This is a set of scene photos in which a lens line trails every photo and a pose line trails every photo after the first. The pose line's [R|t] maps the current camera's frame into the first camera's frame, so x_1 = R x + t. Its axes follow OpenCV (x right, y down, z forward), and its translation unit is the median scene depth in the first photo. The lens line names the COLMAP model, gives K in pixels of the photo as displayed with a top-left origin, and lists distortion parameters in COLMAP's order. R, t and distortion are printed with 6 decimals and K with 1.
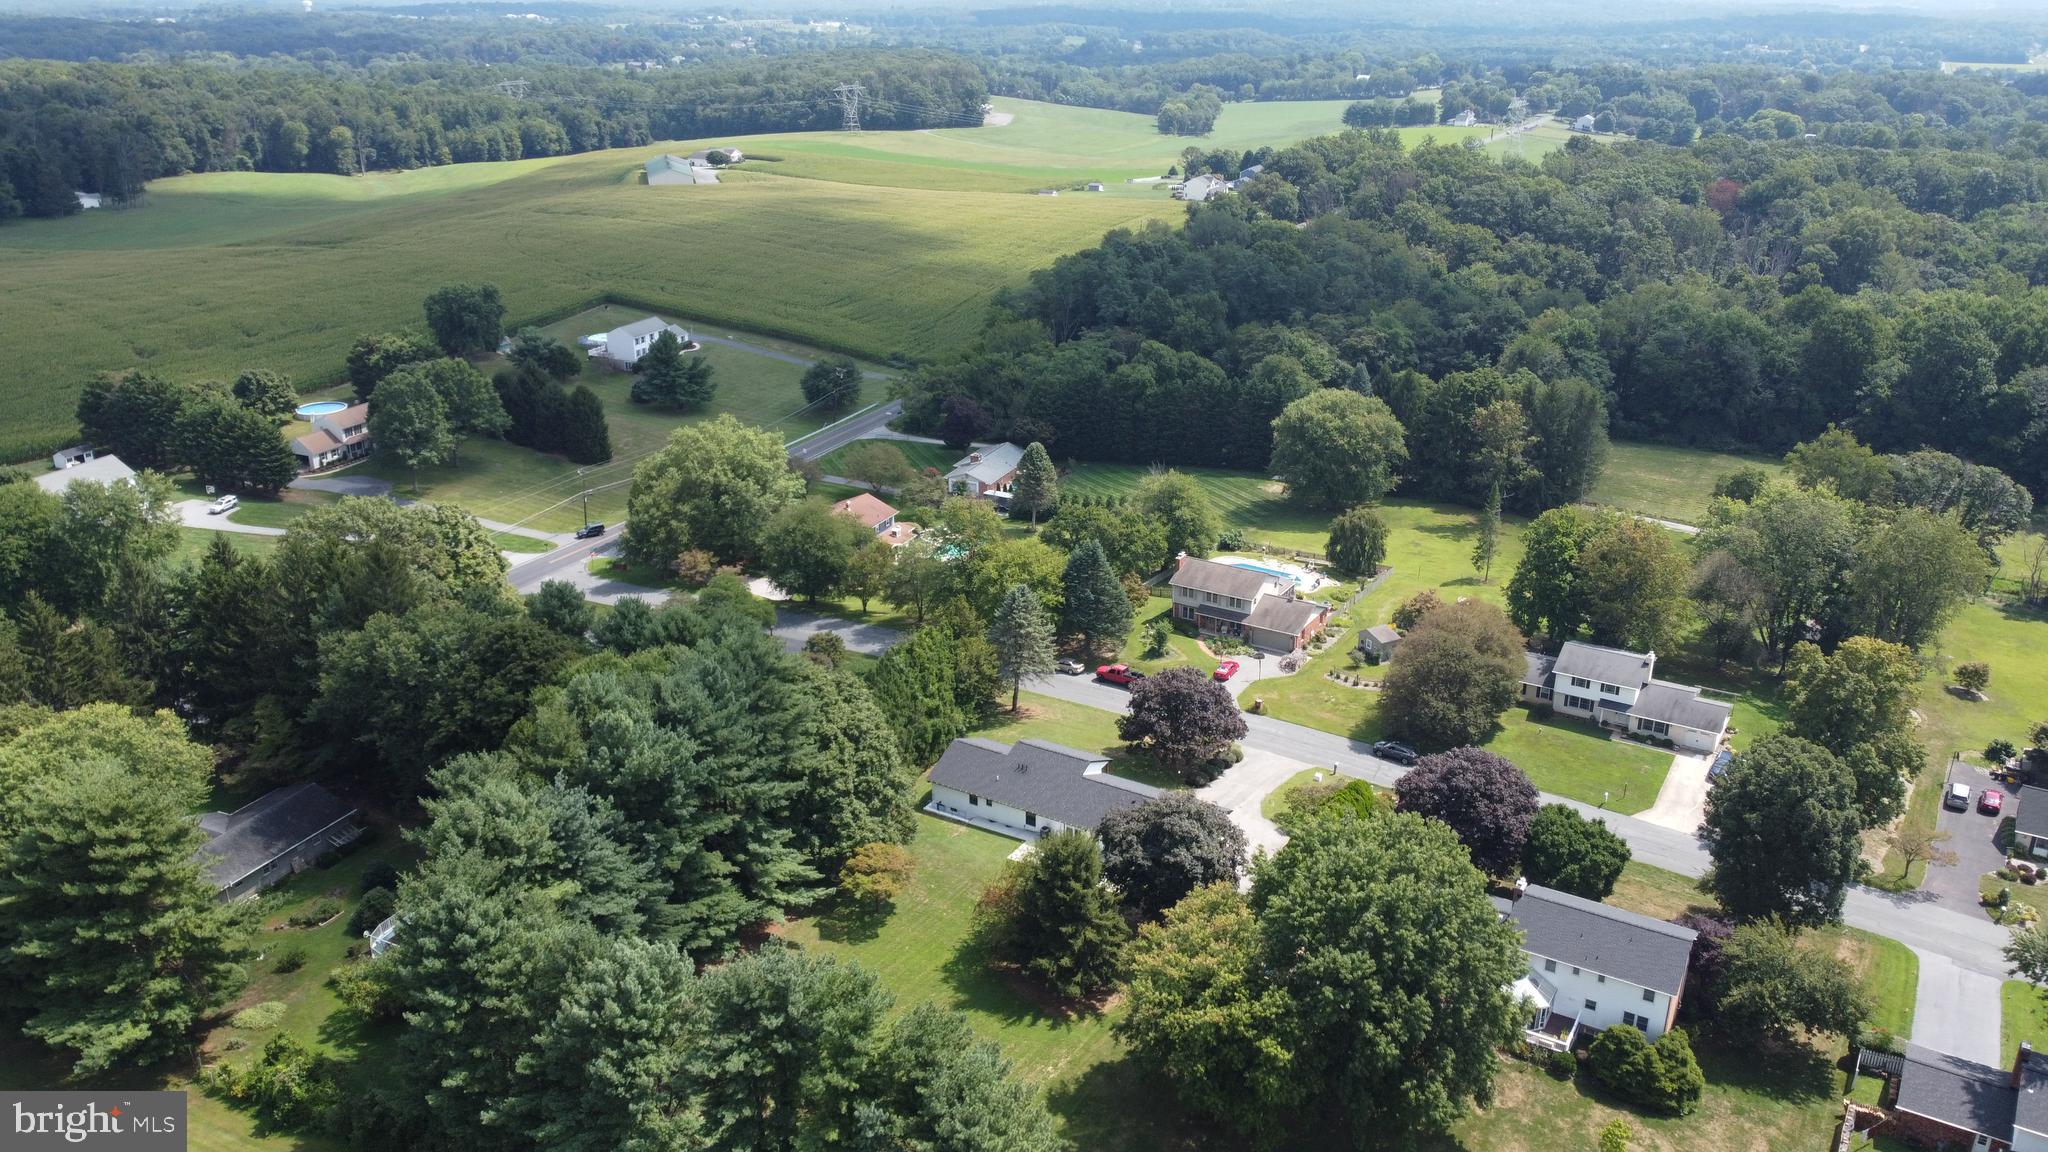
lens RADIAL K [[1409.8, 0, 1024.0], [0, 1409.8, 576.0], [0, 0, 1]] dist [-0.000423, 0.000227]
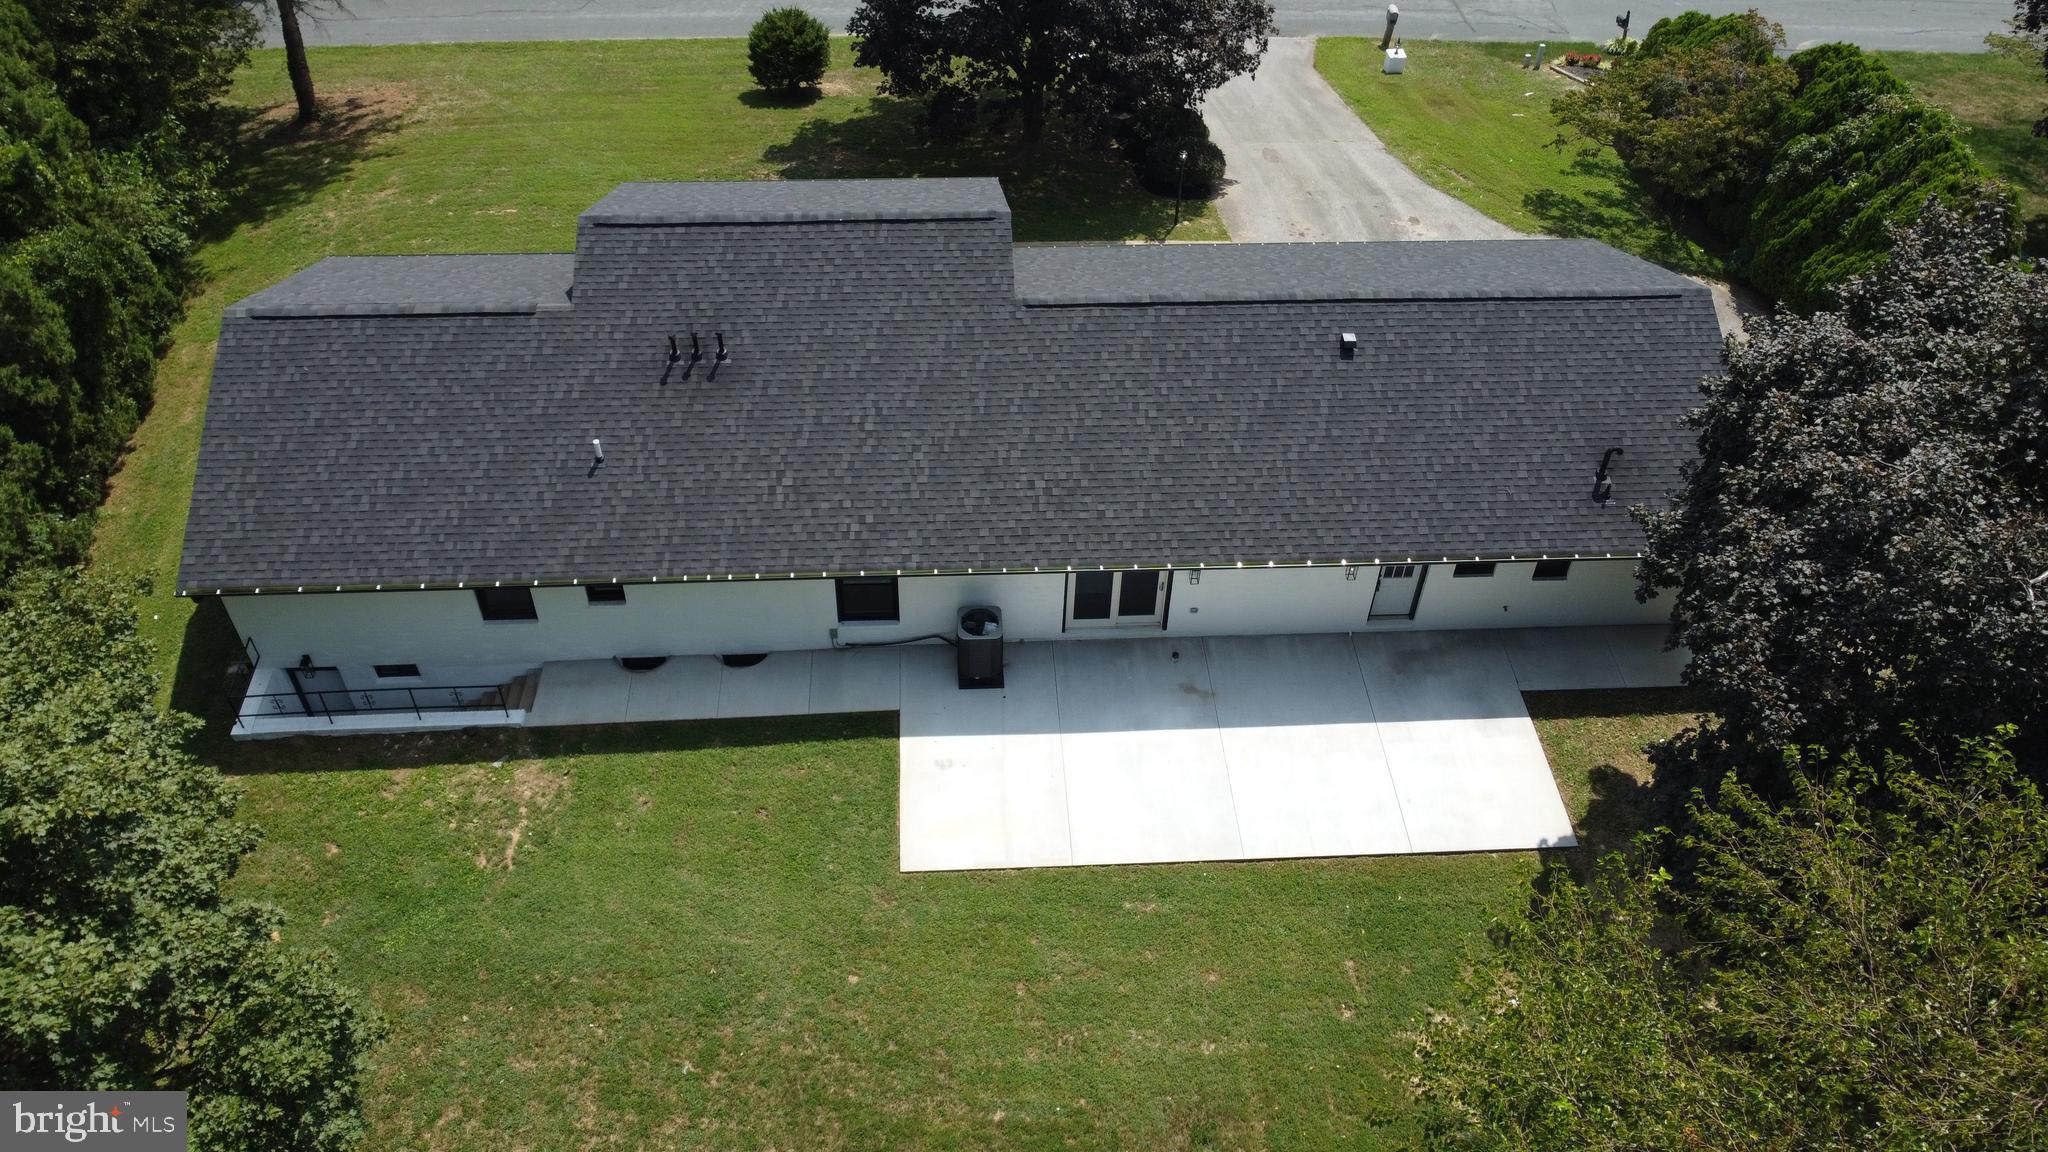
lens RADIAL K [[1409.8, 0, 1024.0], [0, 1409.8, 576.0], [0, 0, 1]] dist [-0.000423, 0.000227]
pose [[0.811133, -0.397038, 0.429447, -0.051734], [0.171832, 0.863644, 0.473913, 0.069151], [-0.559050, -0.310613, 0.768754, 0.718464]]
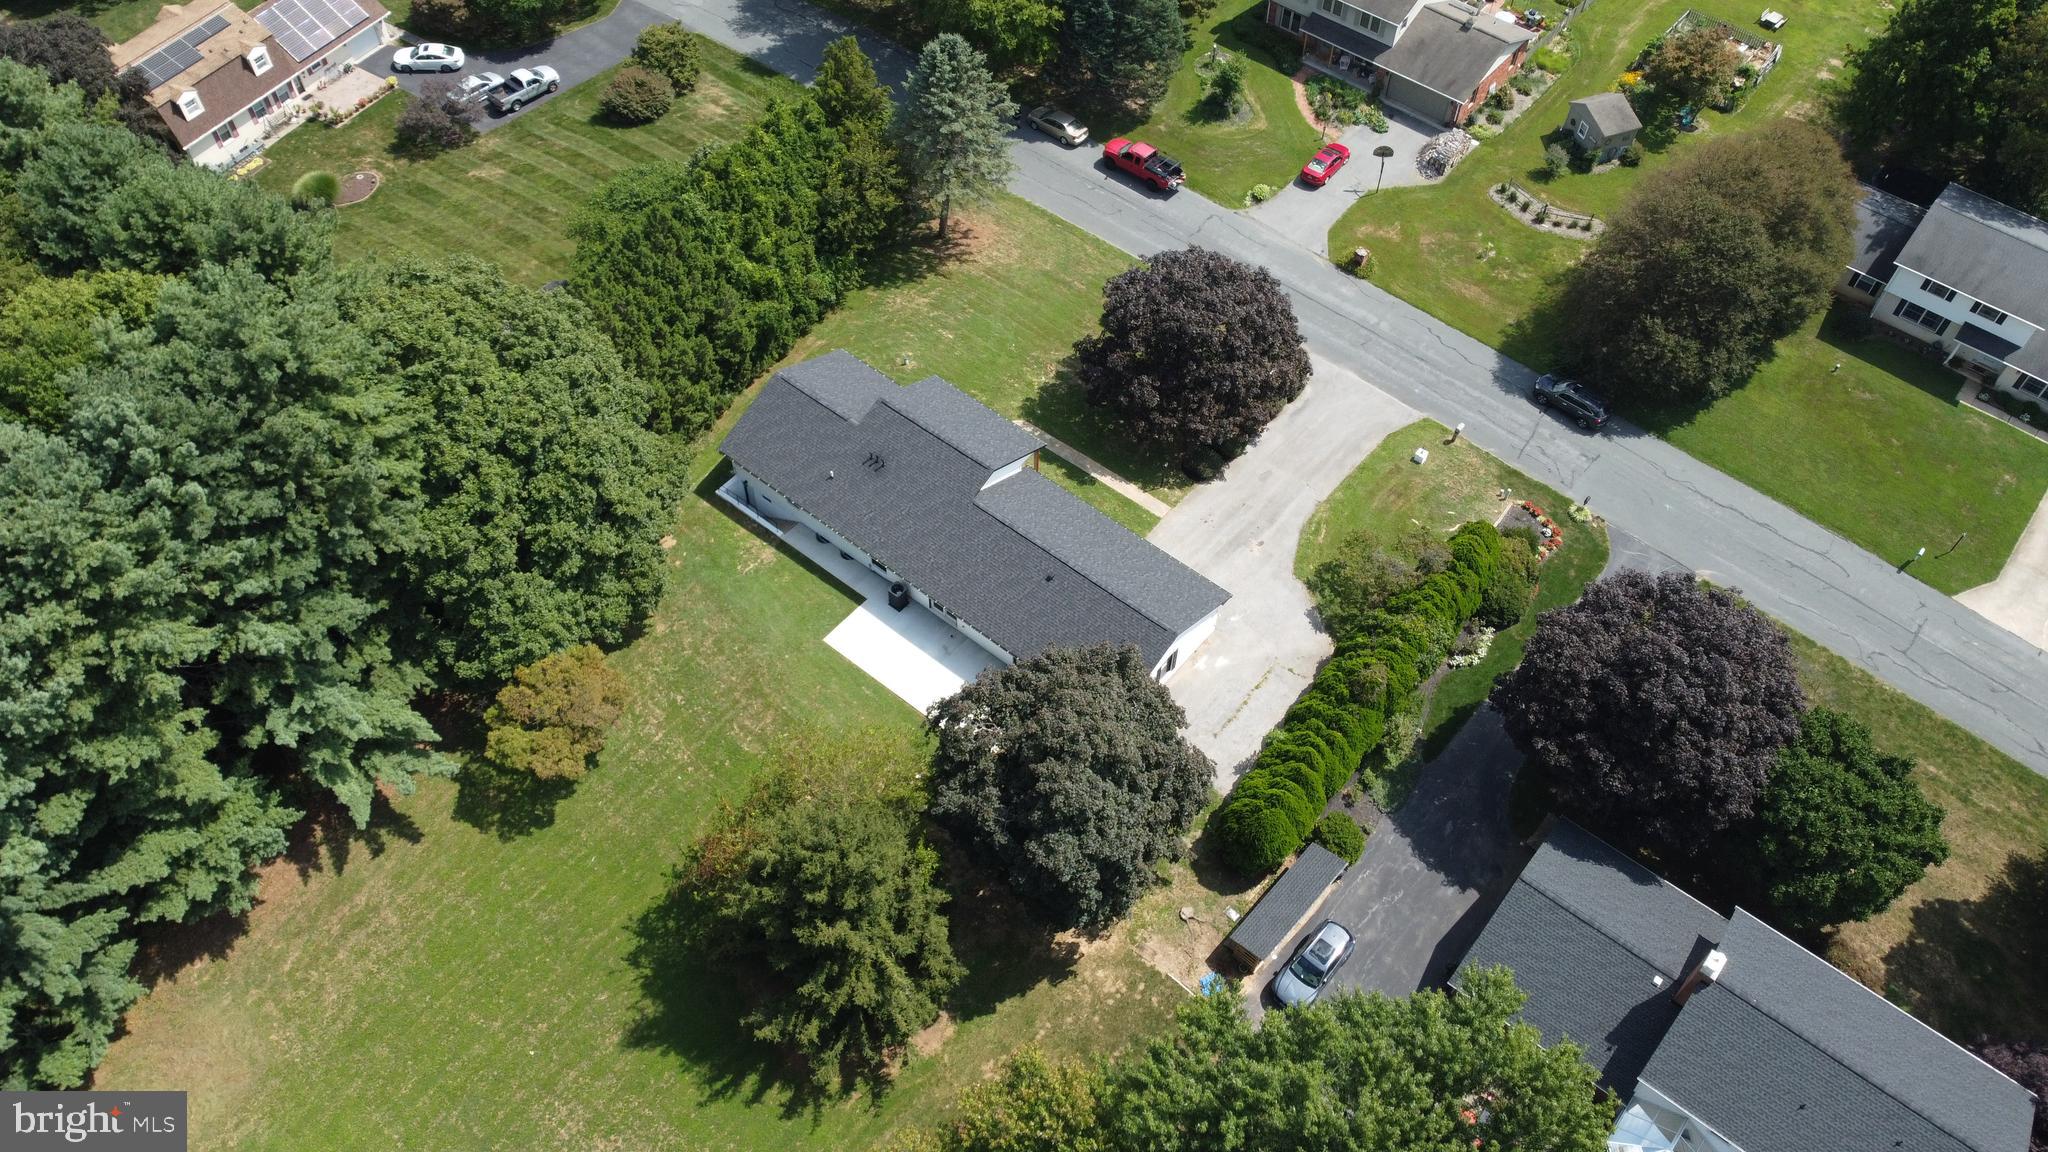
lens RADIAL K [[1513.8, 0, 1010.8], [0, 1513.8, 563.3], [0, 0, 1]] dist [-0.006018, 0.000090]
pose [[0.991547, 0.112326, -0.064943, 0.083924], [-0.062913, 0.853974, 0.516497, -0.126101], [0.113476, -0.508046, 0.853822, 0.412259]]
